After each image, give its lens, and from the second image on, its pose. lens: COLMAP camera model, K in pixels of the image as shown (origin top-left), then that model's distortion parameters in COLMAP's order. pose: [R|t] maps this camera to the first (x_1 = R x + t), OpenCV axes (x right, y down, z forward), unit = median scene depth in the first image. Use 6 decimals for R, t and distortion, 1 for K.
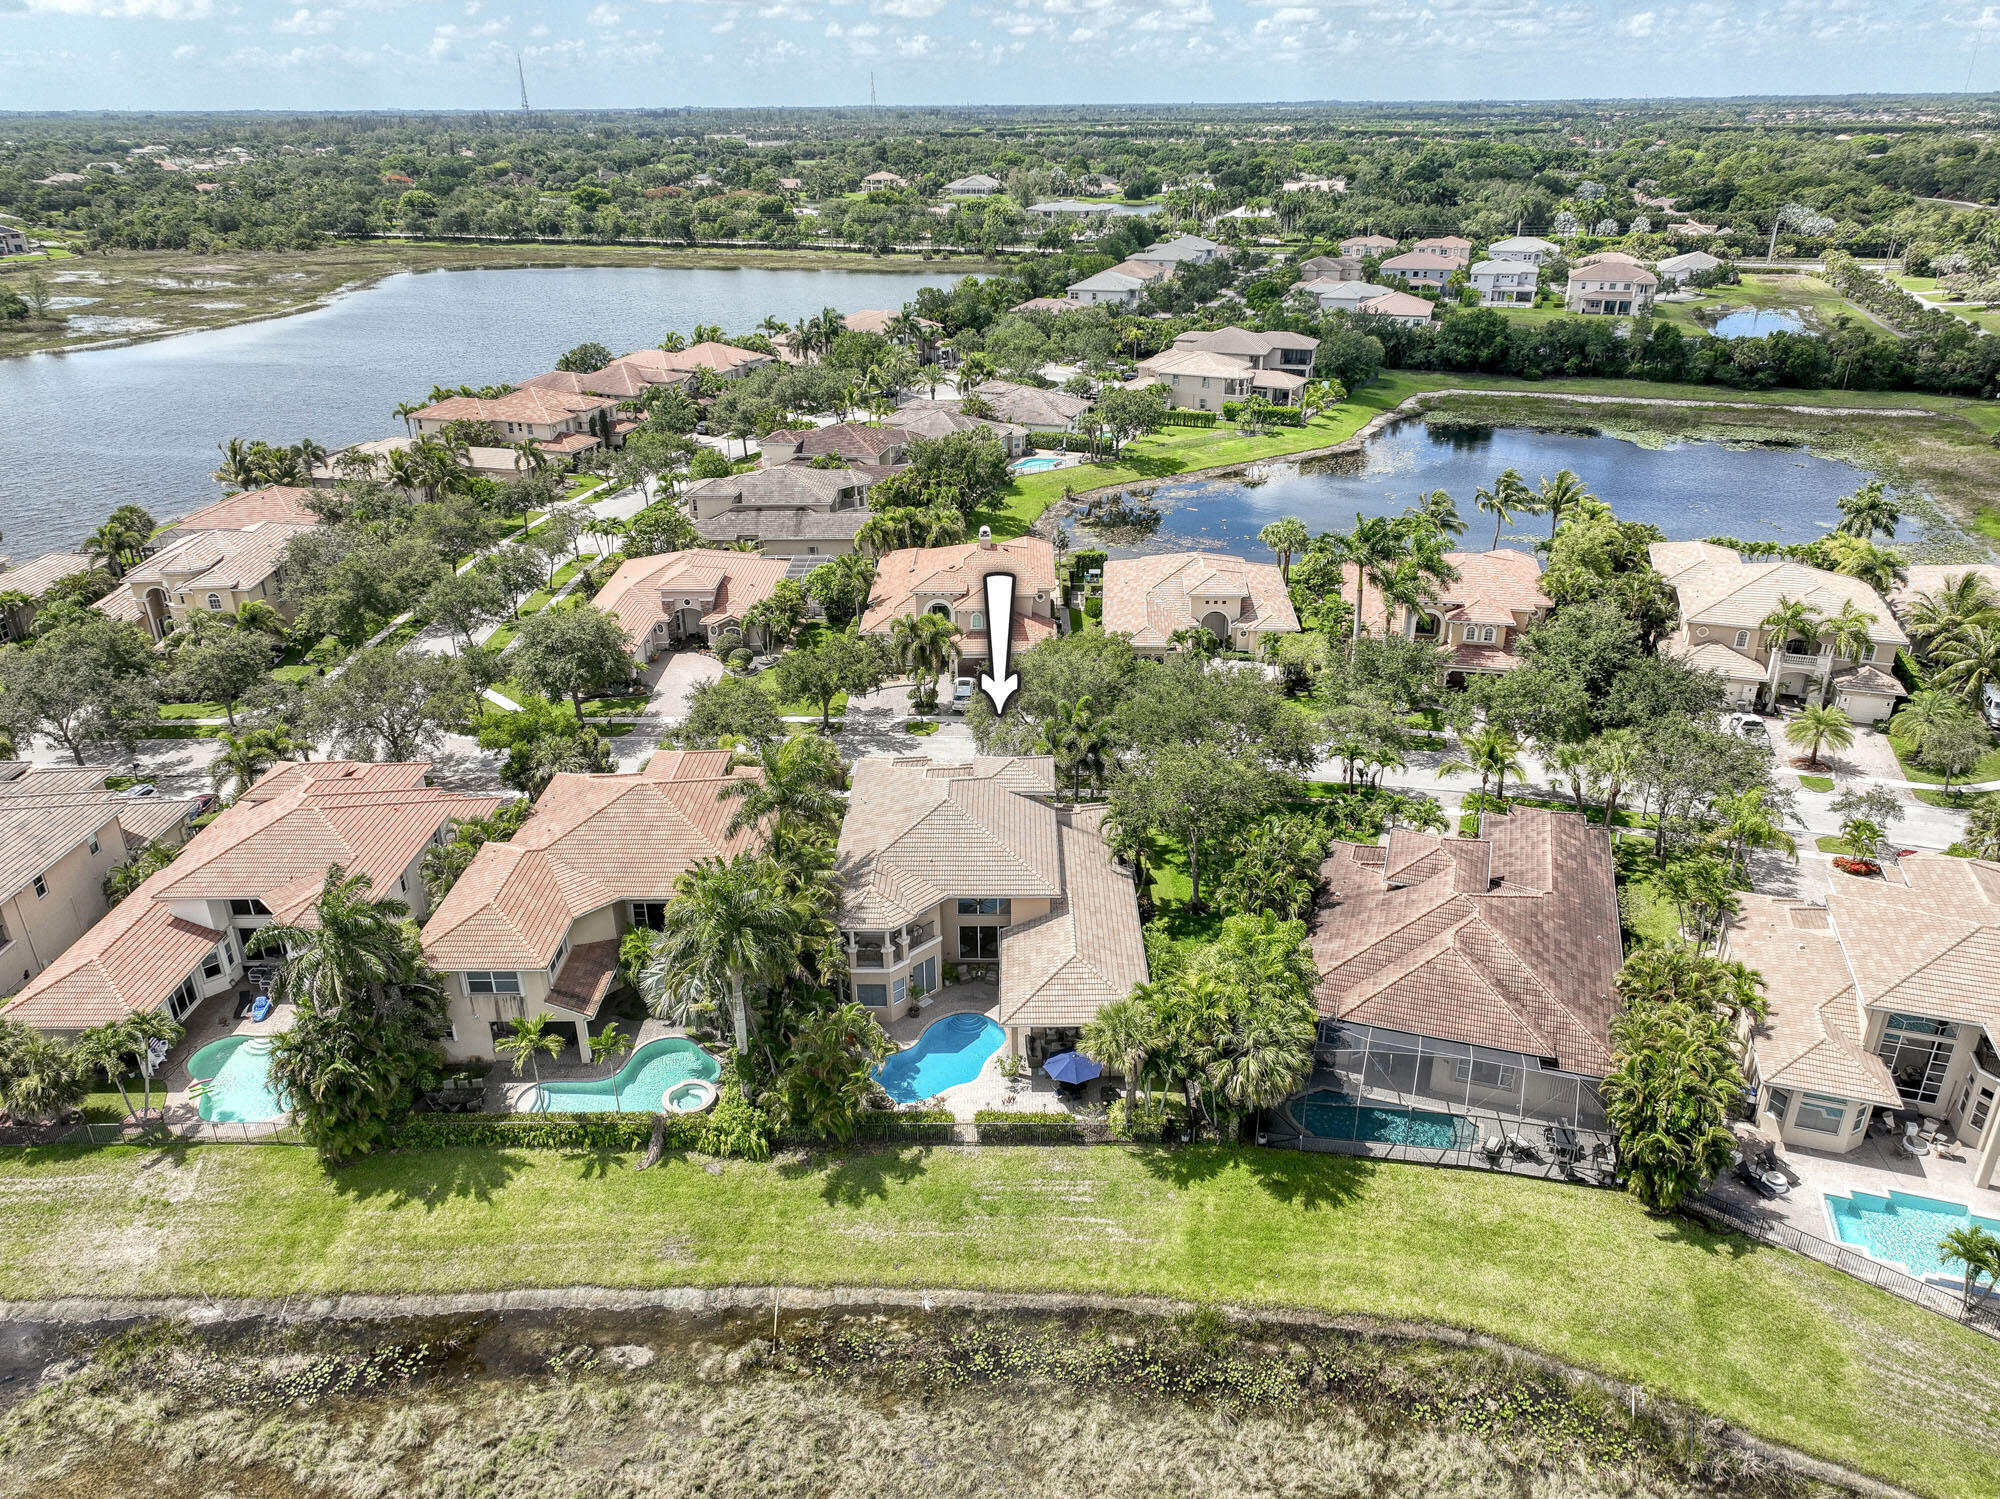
lens RADIAL K [[1392.3, 0, 1000.0], [0, 1392.3, 749.5], [0, 0, 1]] dist [0.006477, 0.008936]
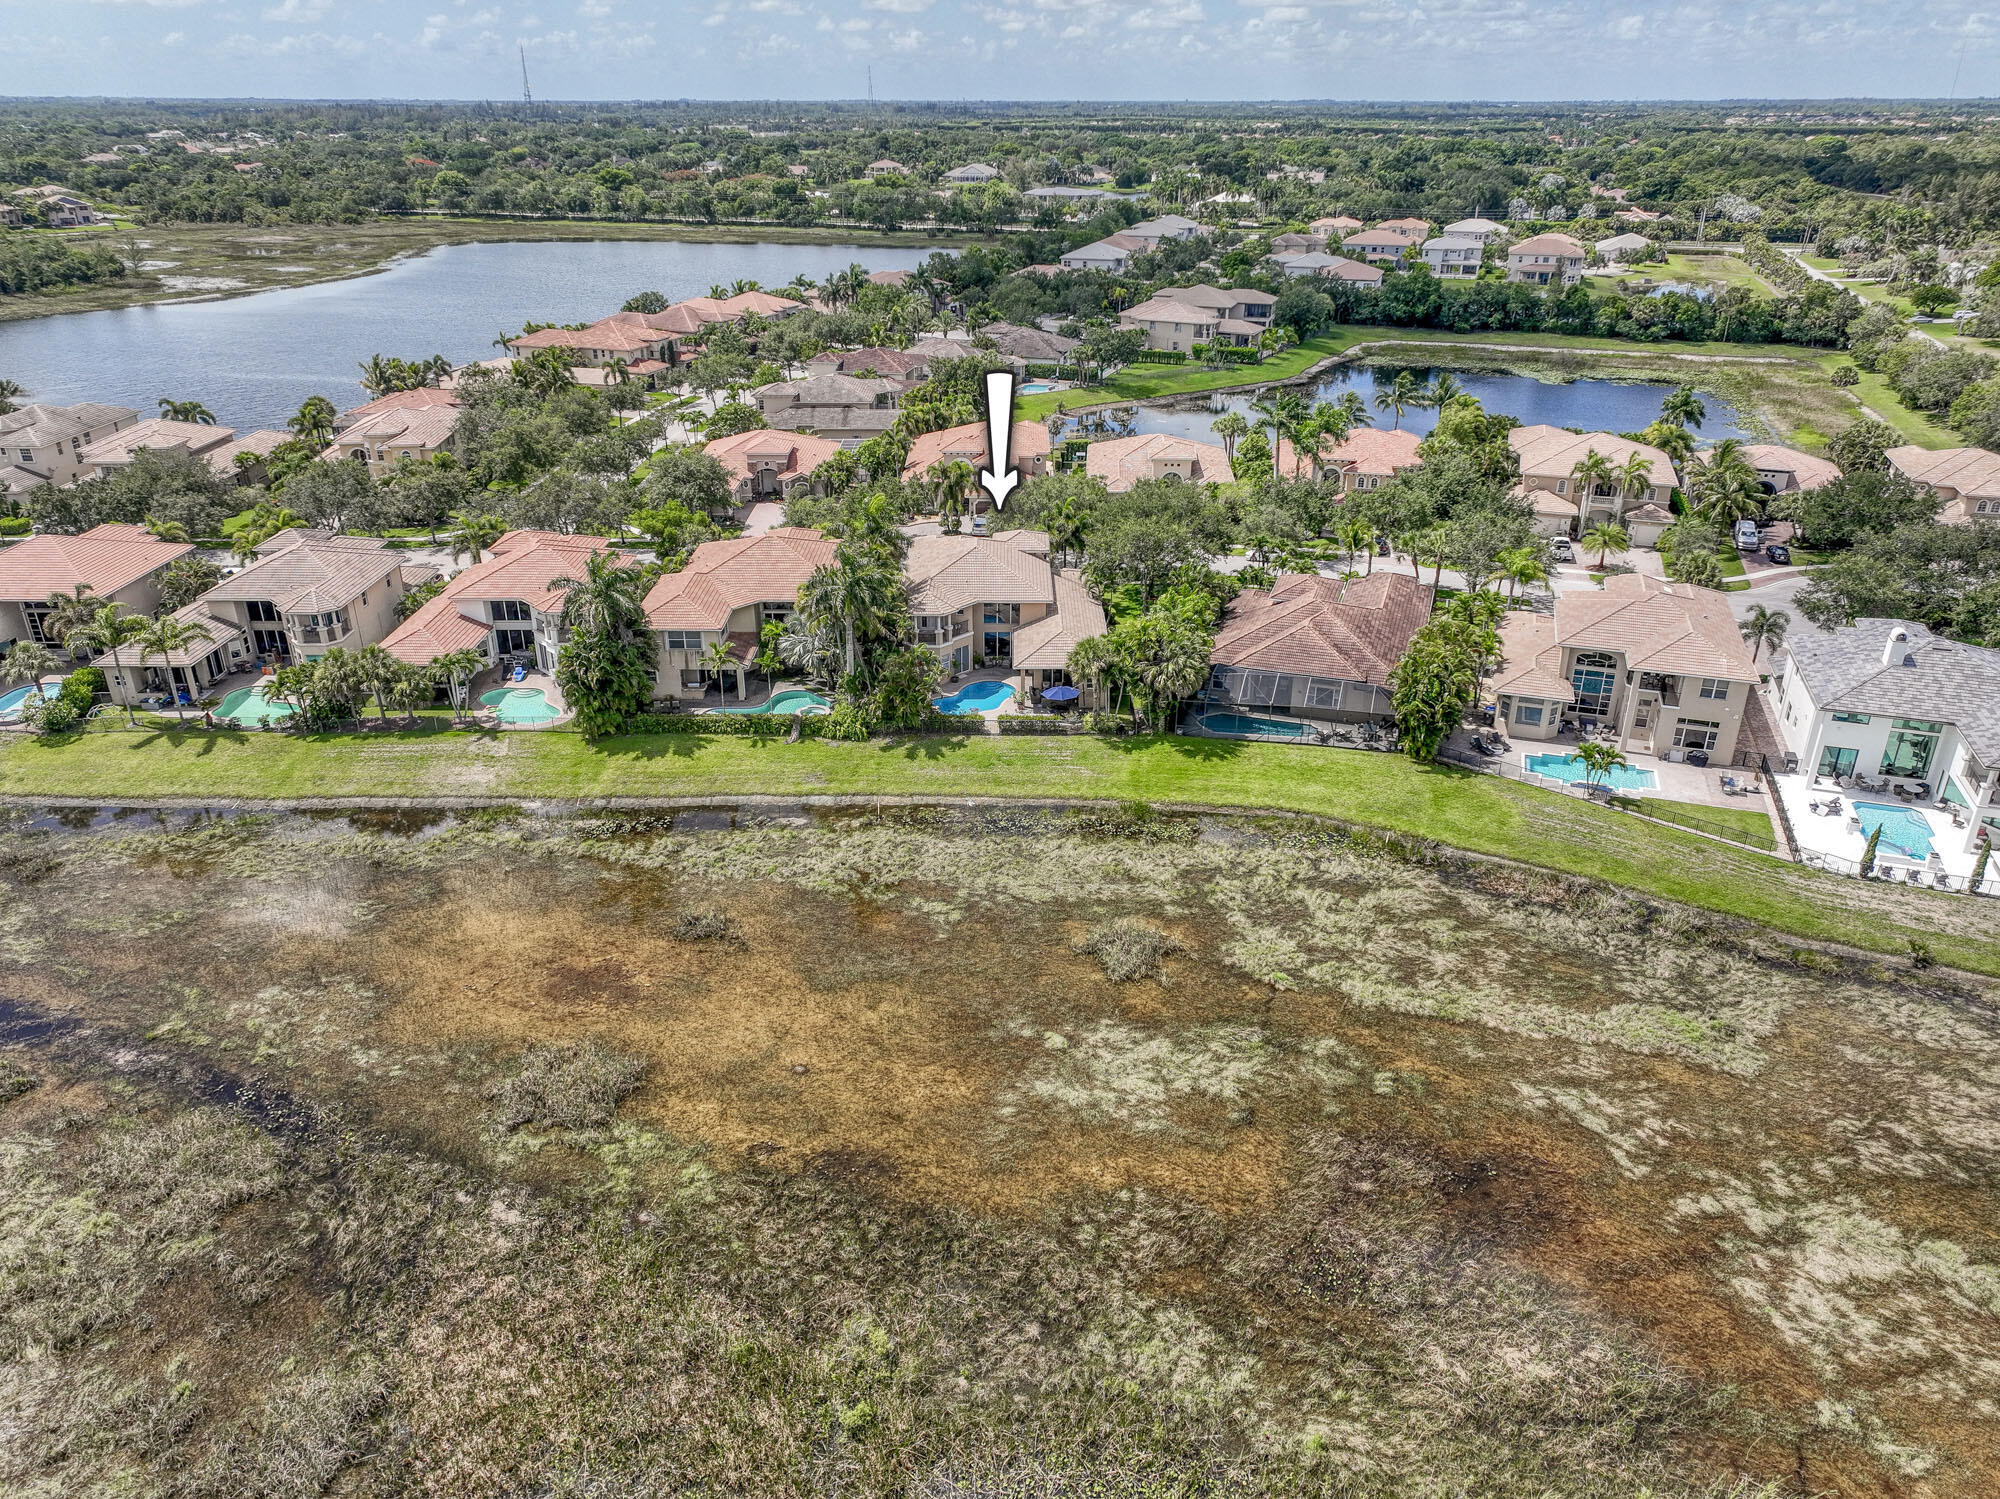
lens RADIAL K [[1392.3, 0, 1000.0], [0, 1392.3, 749.5], [0, 0, 1]] dist [0.006477, 0.008936]
pose [[0.999951, 0.007078, 0.006850, -0.015212], [-0.007094, 0.999972, 0.002292, 0.173437], [-0.006834, -0.002341, 0.999974, -0.335031]]
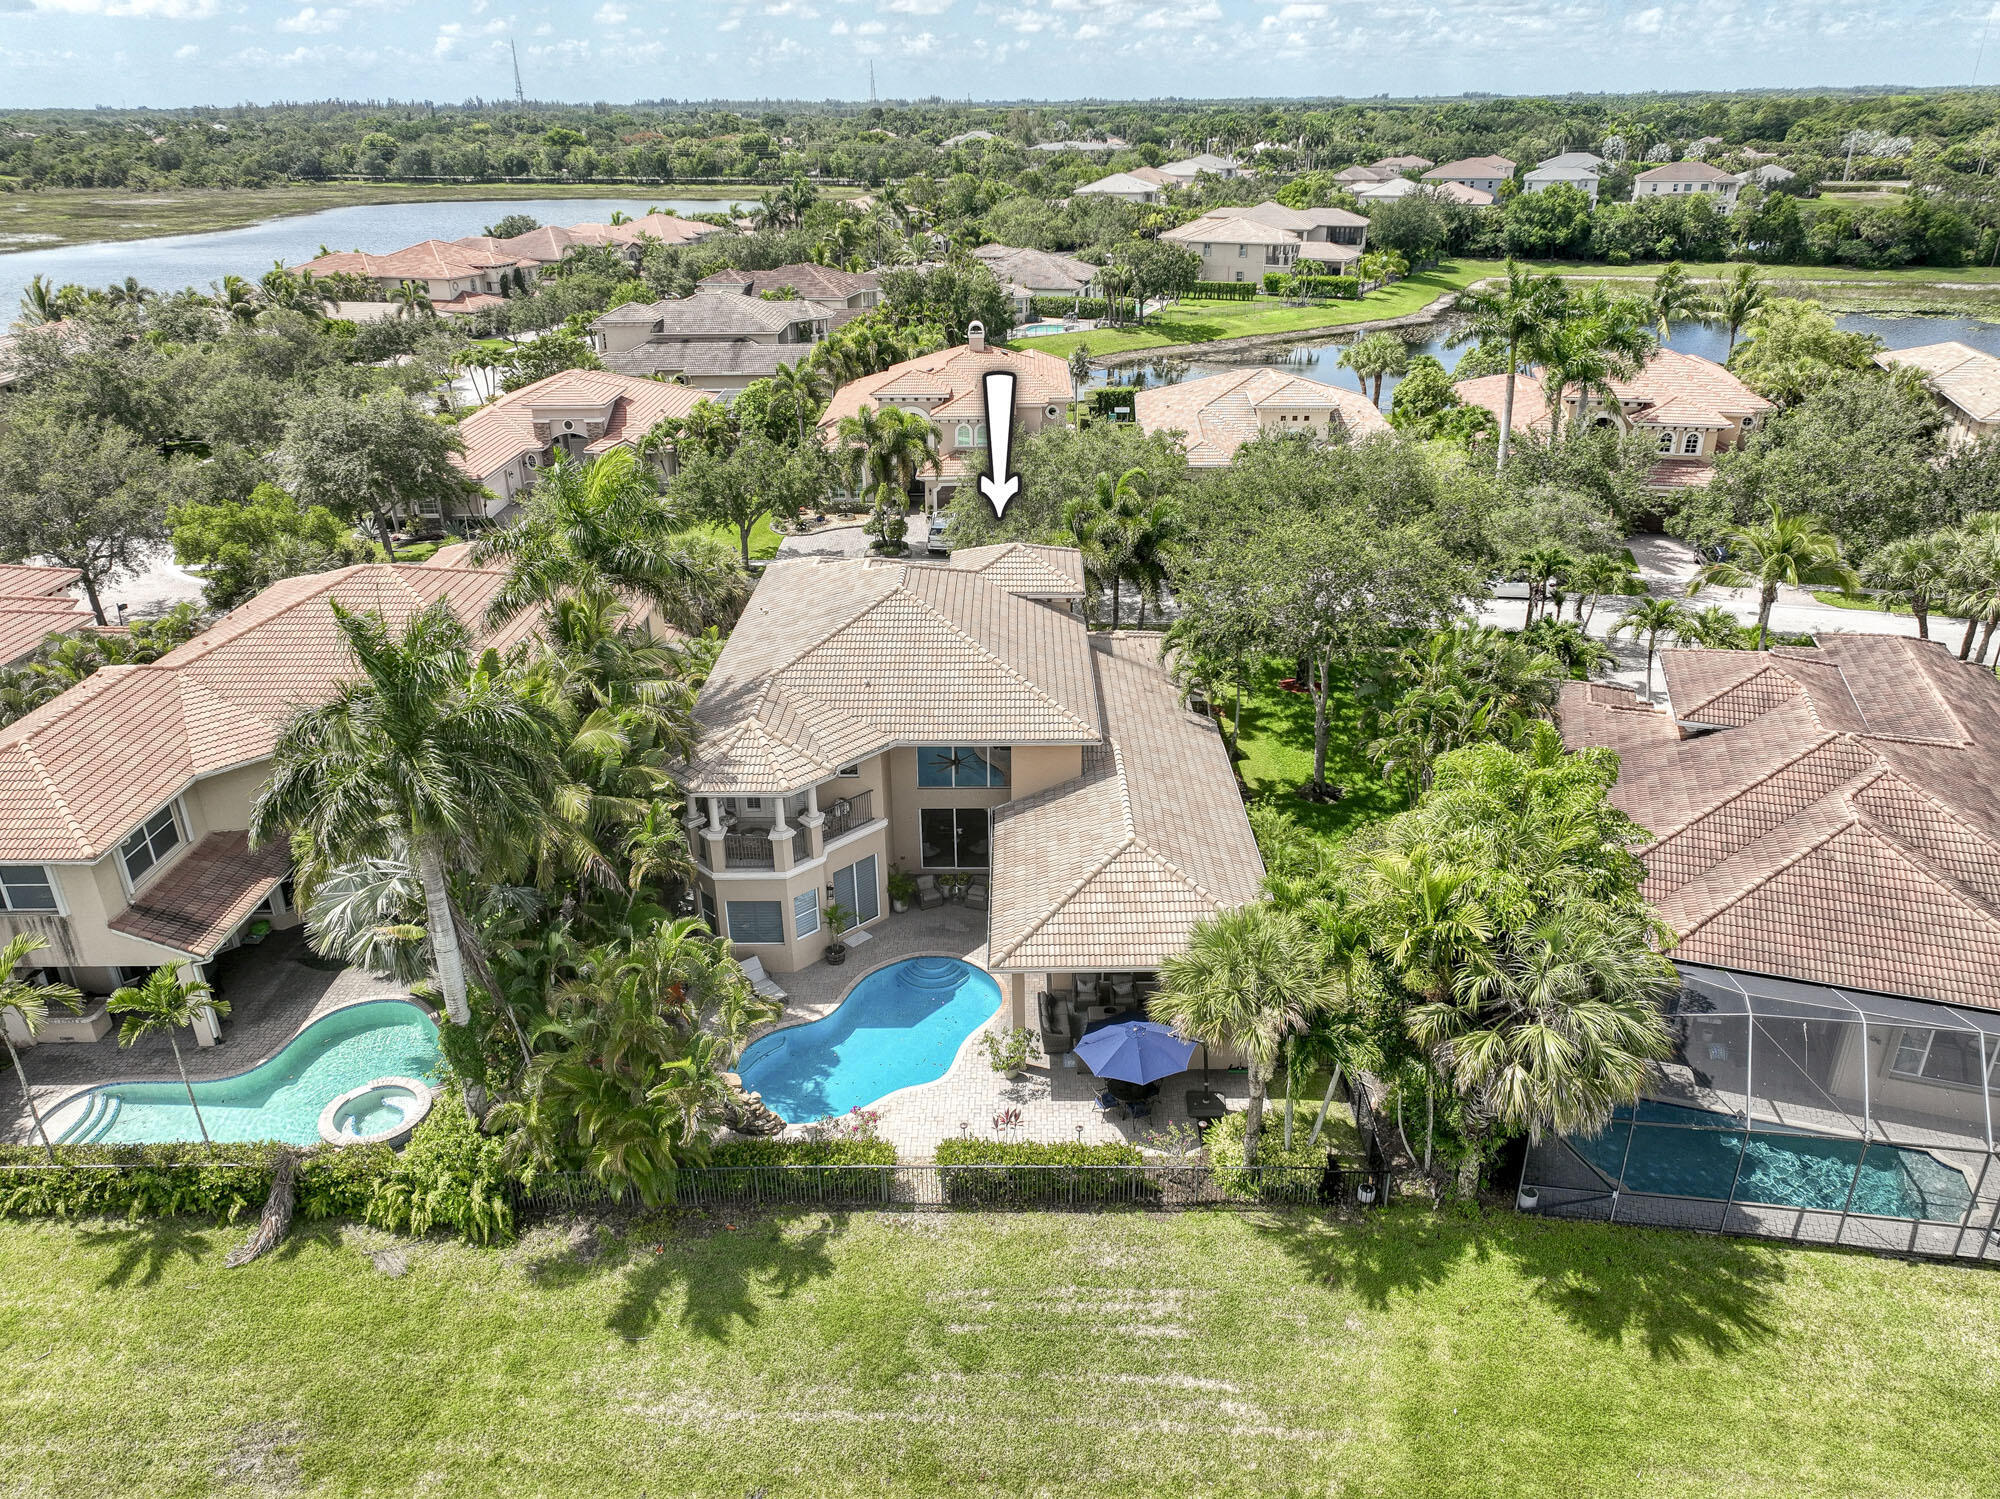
lens RADIAL K [[1392.3, 0, 1000.0], [0, 1392.3, 749.5], [0, 0, 1]] dist [0.006477, 0.008936]
pose [[0.999998, -0.001478, -0.001640, 0.002979], [0.001478, 0.999999, 0.000084, 0.071689], [0.001640, -0.000087, 0.999999, 0.299379]]
